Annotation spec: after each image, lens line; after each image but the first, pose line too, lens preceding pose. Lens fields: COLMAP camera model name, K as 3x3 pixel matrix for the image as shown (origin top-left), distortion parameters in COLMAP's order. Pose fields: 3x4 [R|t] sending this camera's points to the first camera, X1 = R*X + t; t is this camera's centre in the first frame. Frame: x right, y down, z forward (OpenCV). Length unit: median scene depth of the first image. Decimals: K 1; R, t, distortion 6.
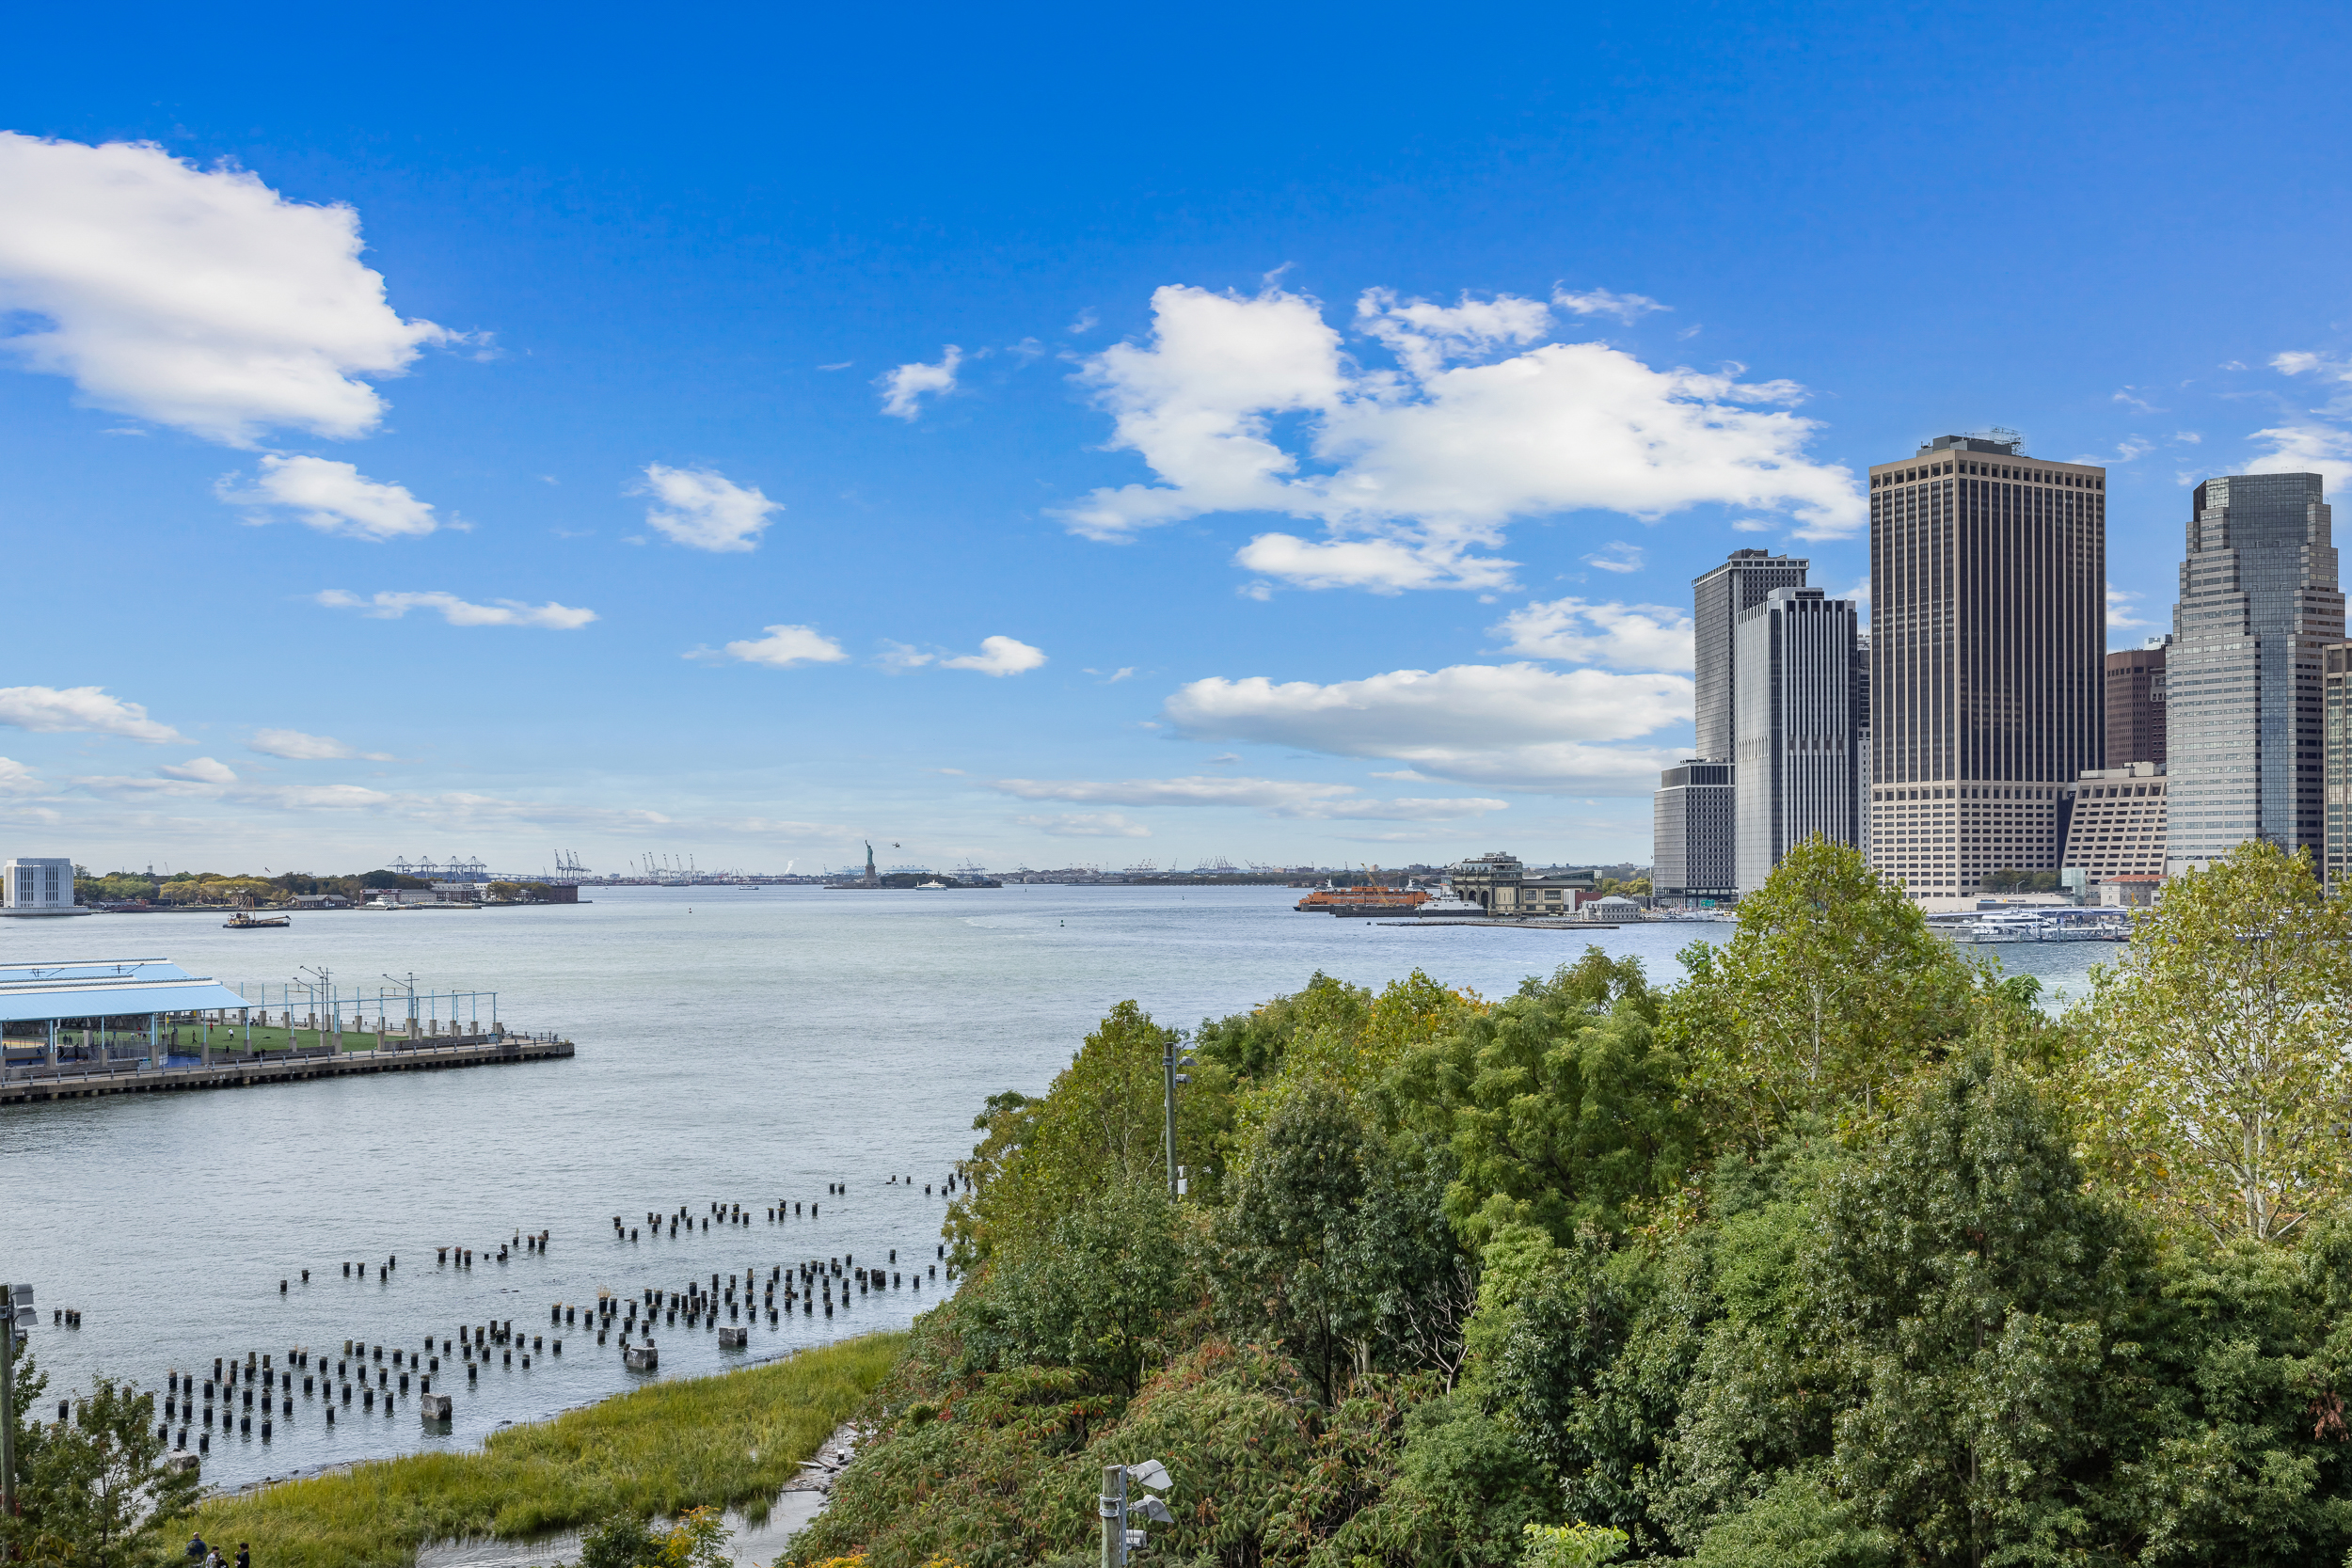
lens RADIAL K [[2316.5, 0, 1162.4], [0, 2316.5, 834.0], [0, 0, 1]] dist [-0.007515, 0.000000]
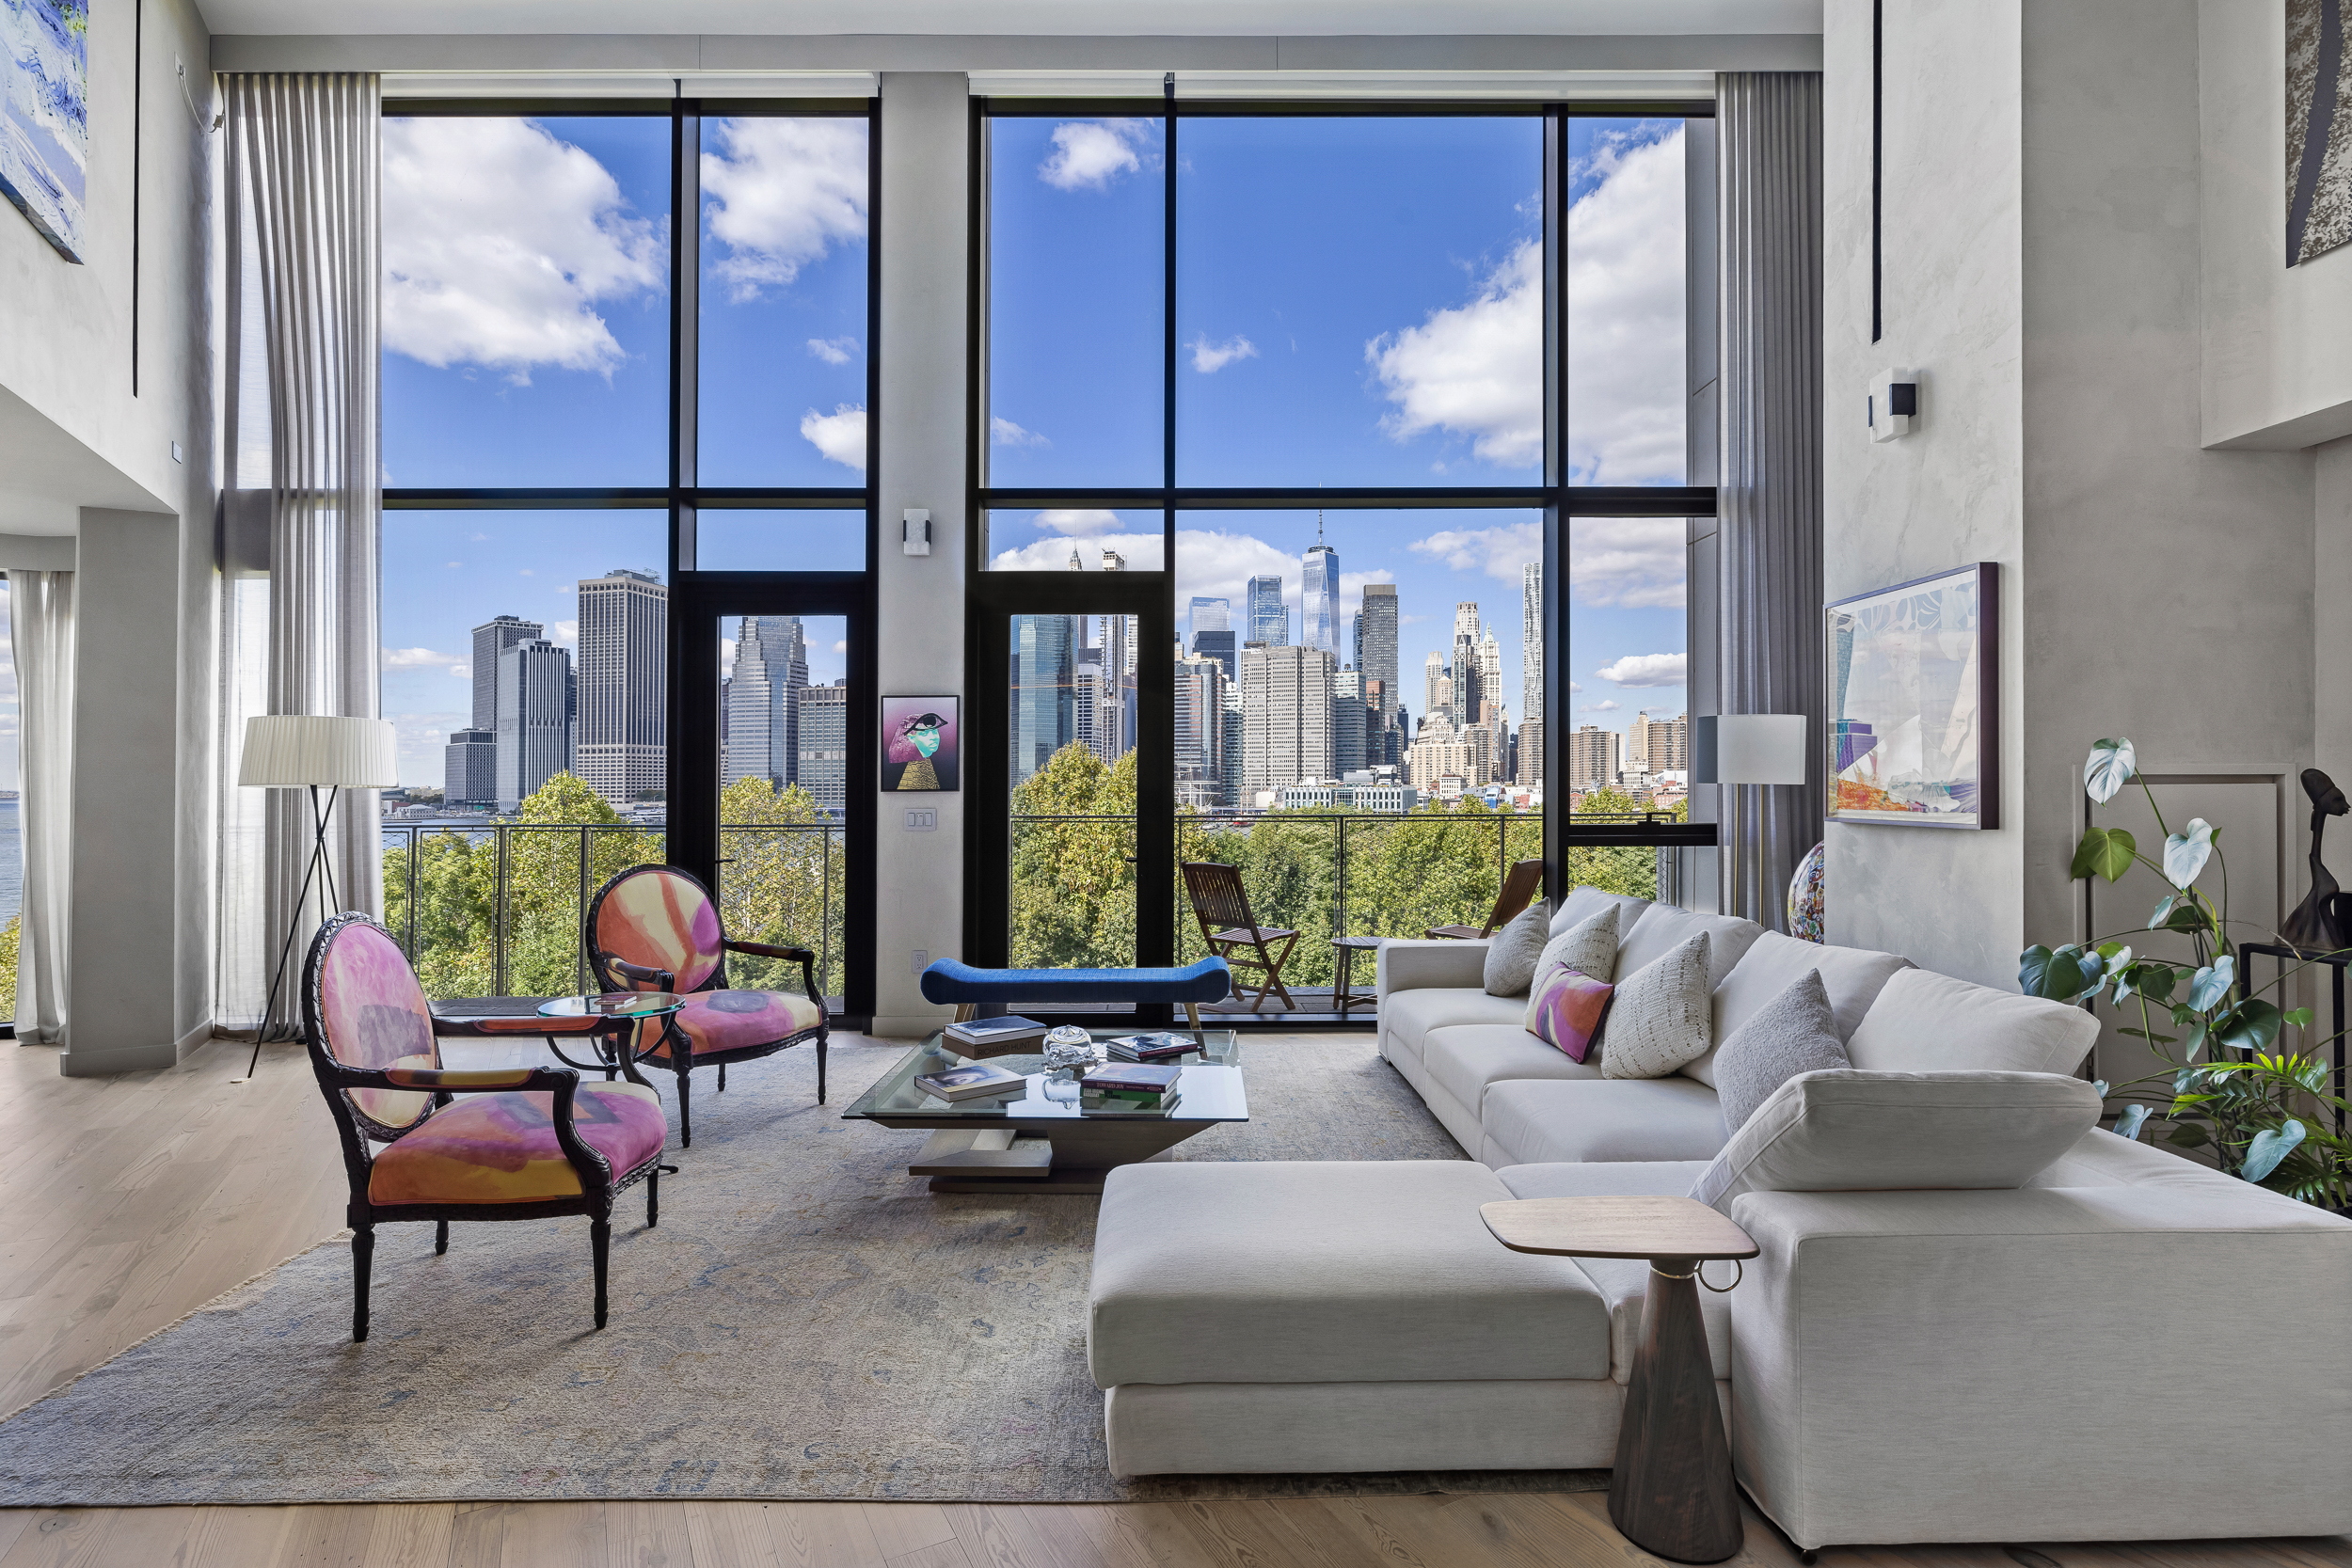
lens RADIAL K [[1105.2, 0, 1190.4], [0, 1105.2, 775.4], [0, 0, 1]] dist [-0.017287, 0.004734]
pose [[0.692000, 0.009787, 0.721831, -1.012664], [-0.012016, 0.999926, -0.002038, 0.004230], [-0.721798, -0.007264, 0.692066, -2.892113]]
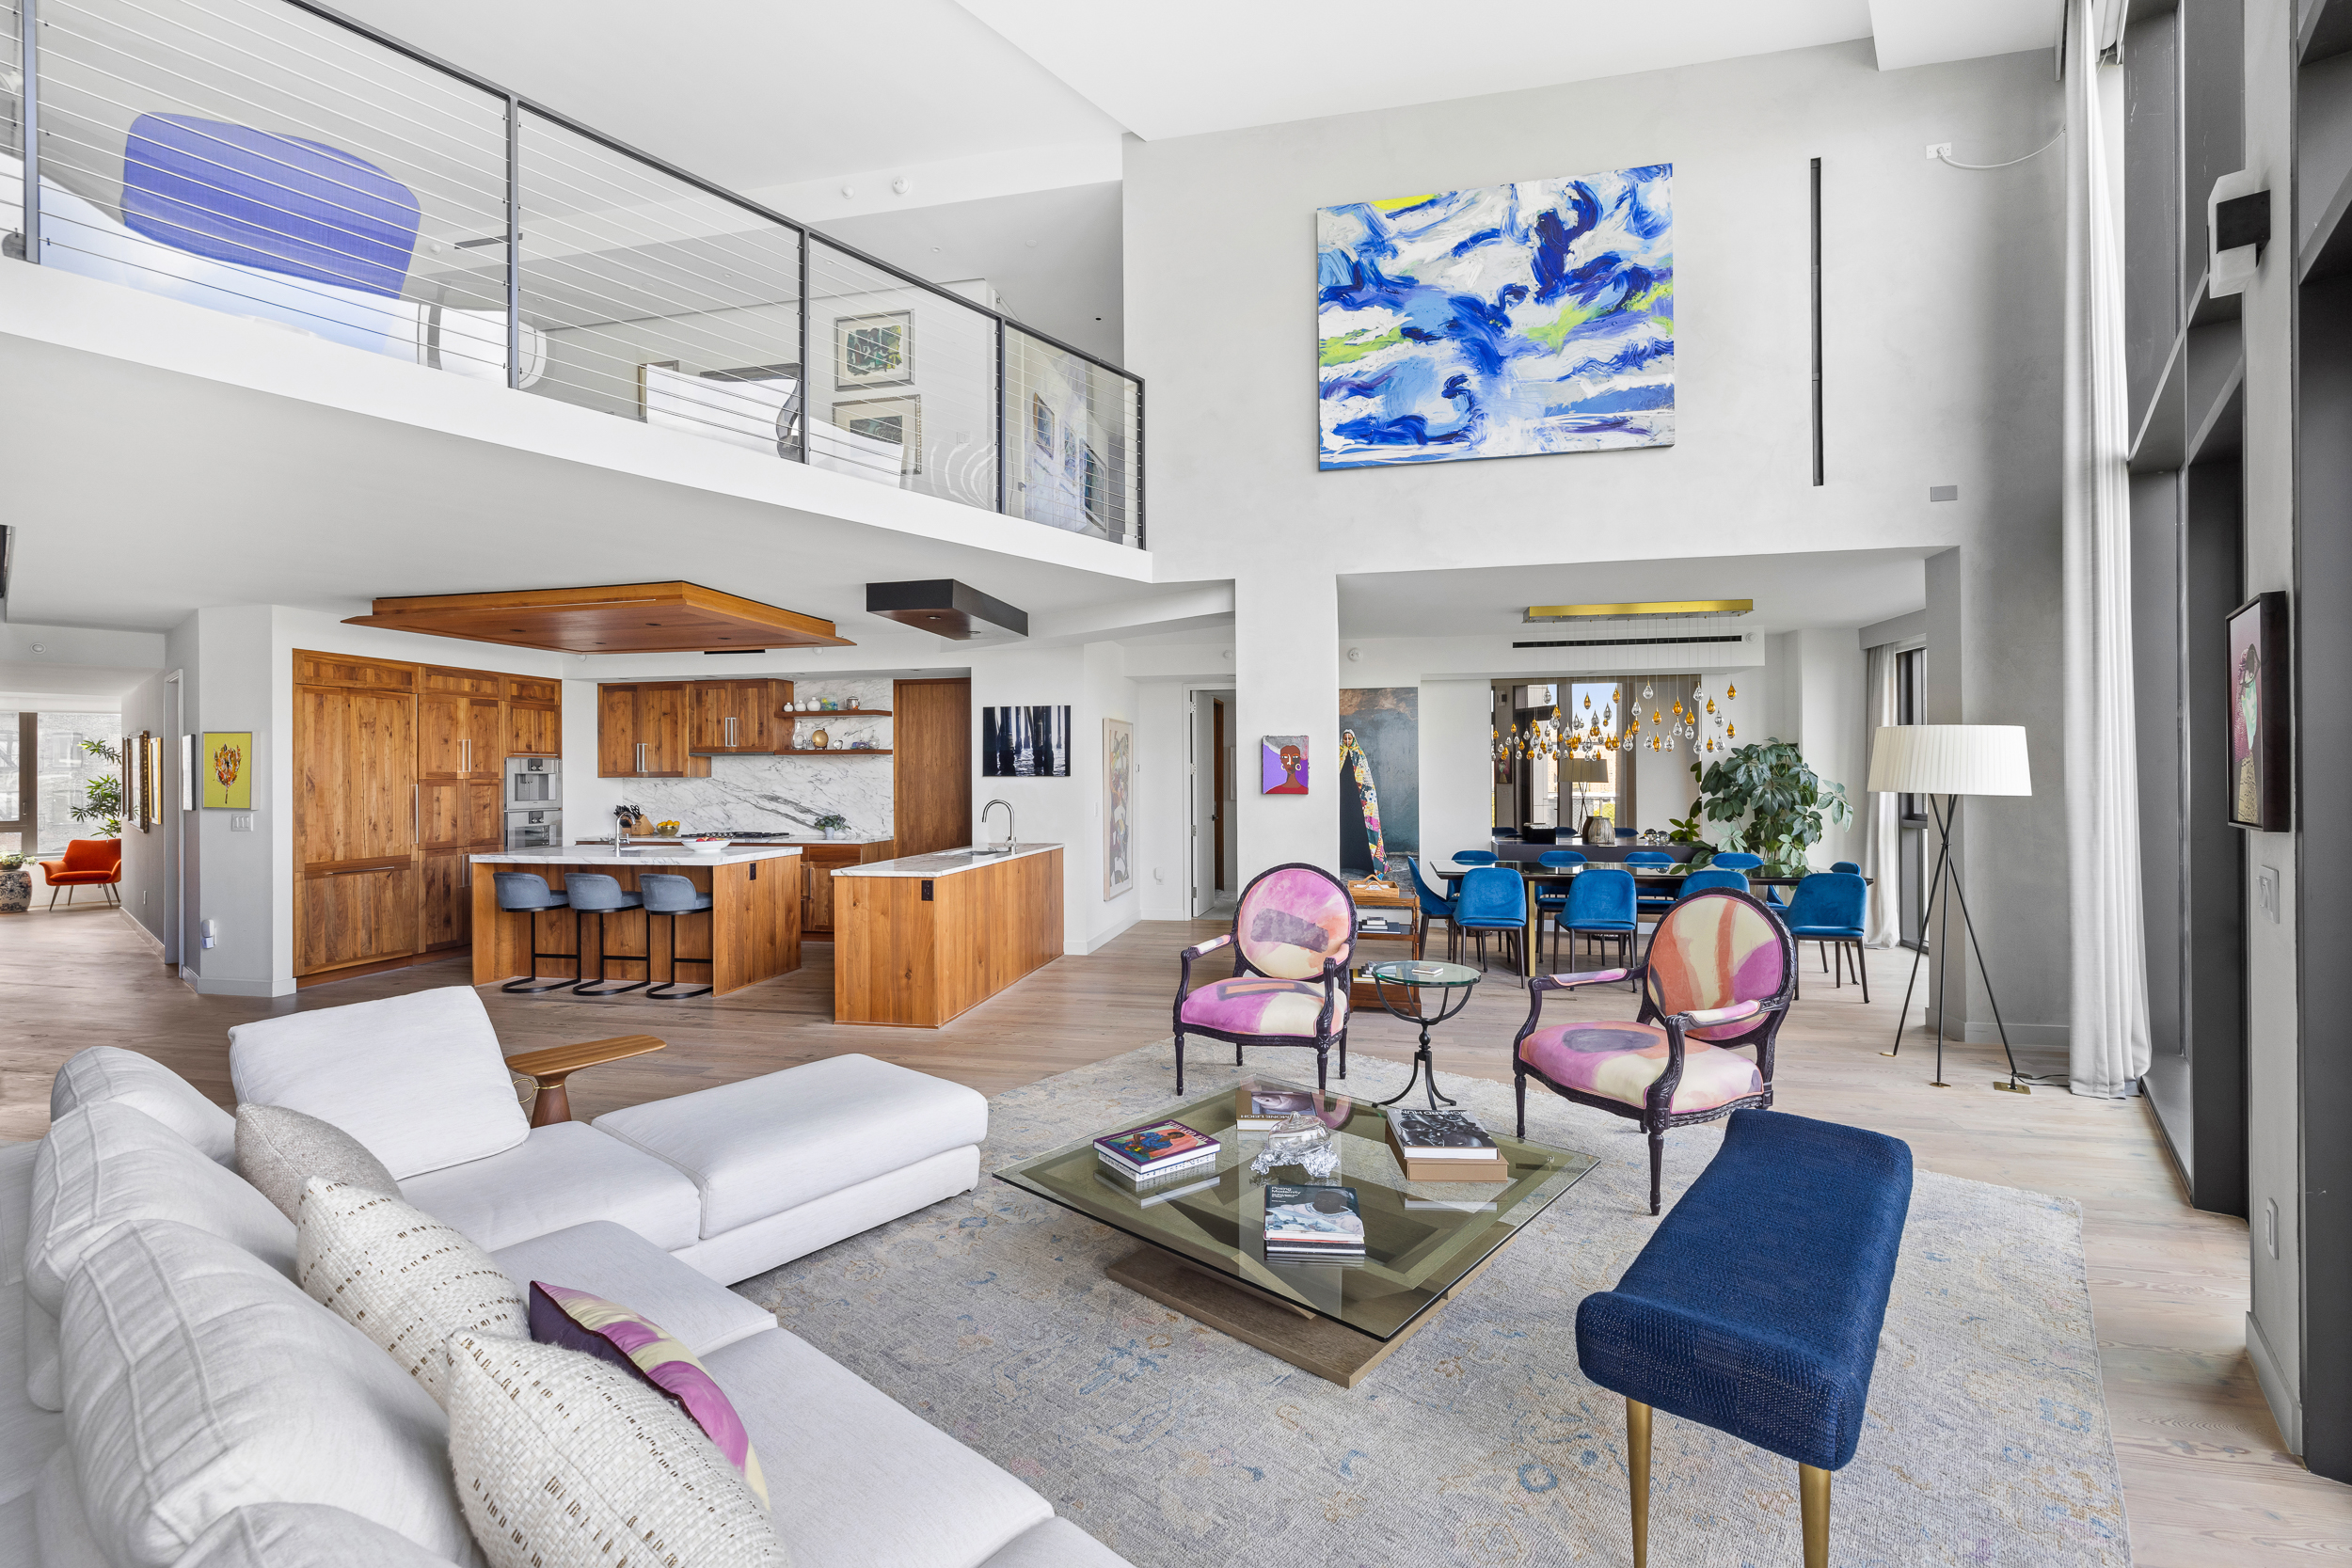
lens RADIAL K [[1003.3, 0, 1151.8], [0, 1003.3, 763.0], [0, 0, 1]] dist [0.003465, 0.001455]
pose [[0.068688, -0.009067, -0.997597, 1.183645], [0.021161, 0.999747, -0.007630, -0.034261], [0.997414, -0.020586, 0.068862, -1.893526]]
